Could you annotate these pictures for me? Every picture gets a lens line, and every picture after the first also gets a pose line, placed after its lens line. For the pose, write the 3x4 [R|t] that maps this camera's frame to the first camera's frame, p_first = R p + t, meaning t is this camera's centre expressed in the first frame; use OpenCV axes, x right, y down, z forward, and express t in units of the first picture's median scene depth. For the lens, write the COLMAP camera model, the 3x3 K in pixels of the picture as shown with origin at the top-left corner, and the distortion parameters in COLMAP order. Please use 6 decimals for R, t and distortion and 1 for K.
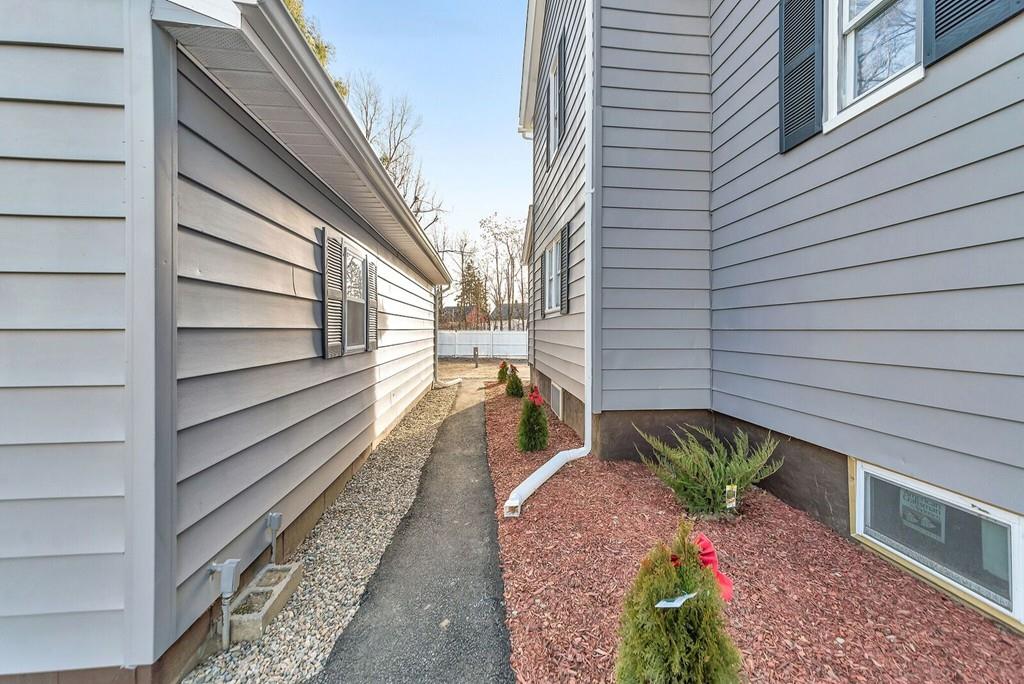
lens RADIAL K [[364.8, 0, 508.1], [0, 364.8, 324.5], [0, 0, 1]] dist [0.001688, 0.000319]
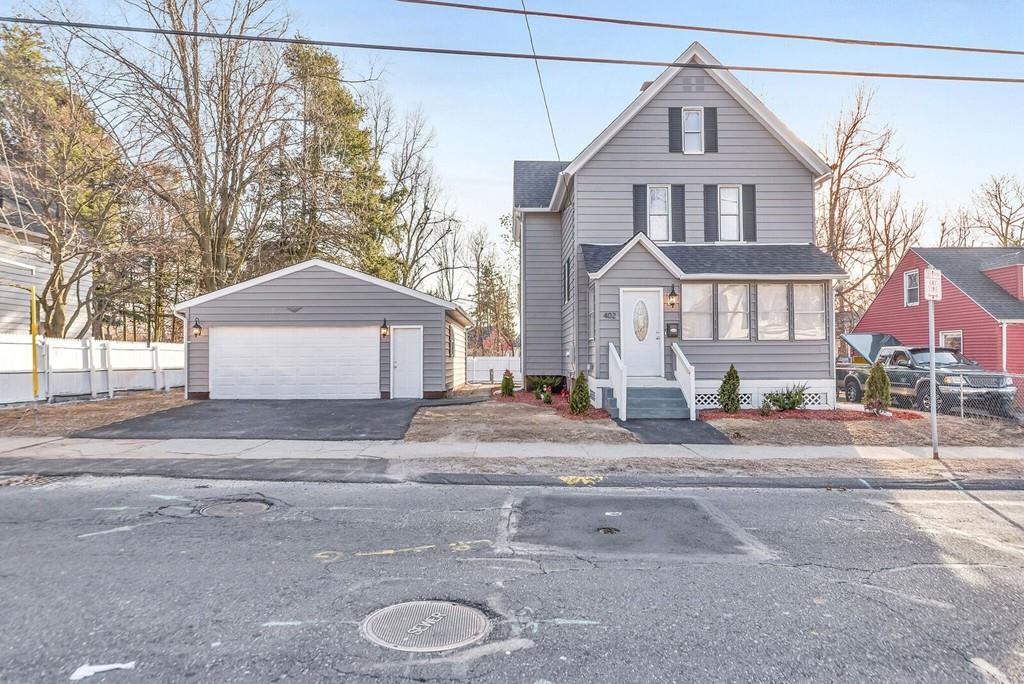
lens RADIAL K [[705.9, 0, 512.0], [0, 705.9, 342.0], [0, 0, 1]] dist [0.002273, 0.000452]
pose [[0.997364, -0.005369, -0.072367, 0.089499], [0.004170, 0.999852, -0.016717, 0.007318], [0.072446, 0.016371, 0.997238, -0.802008]]
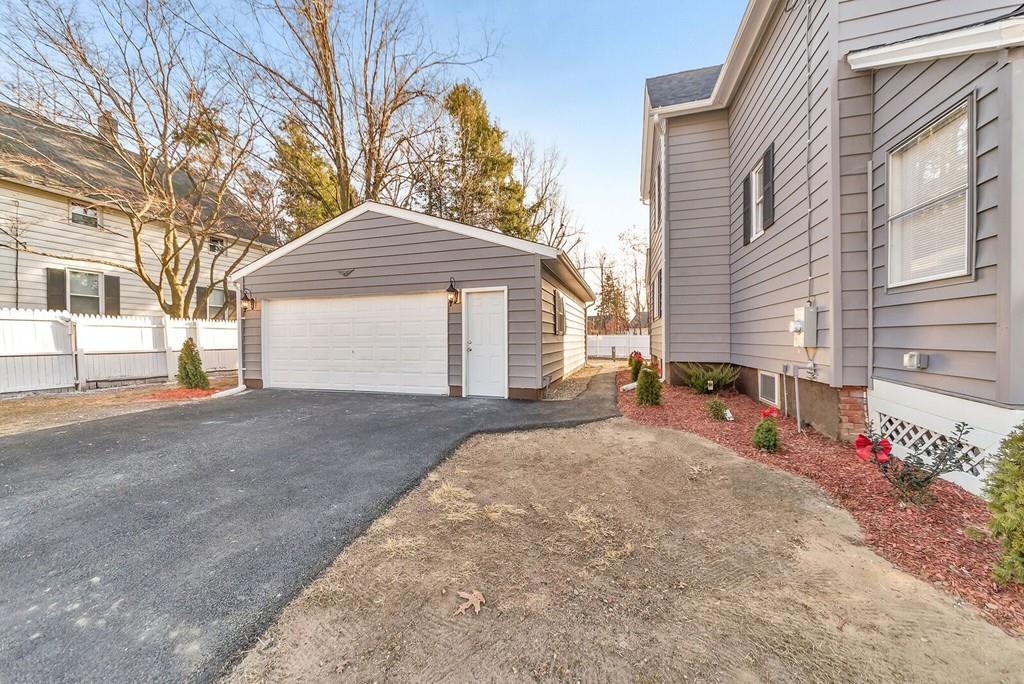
lens RADIAL K [[366.6, 0, 510.9], [0, 366.6, 338.5], [0, 0, 1]] dist [0.002473, 0.000147]
pose [[0.933018, -0.004096, -0.359806, 0.024314], [0.008412, 0.999910, 0.010432, 0.010597], [0.359731, -0.012760, 0.932969, -0.209357]]
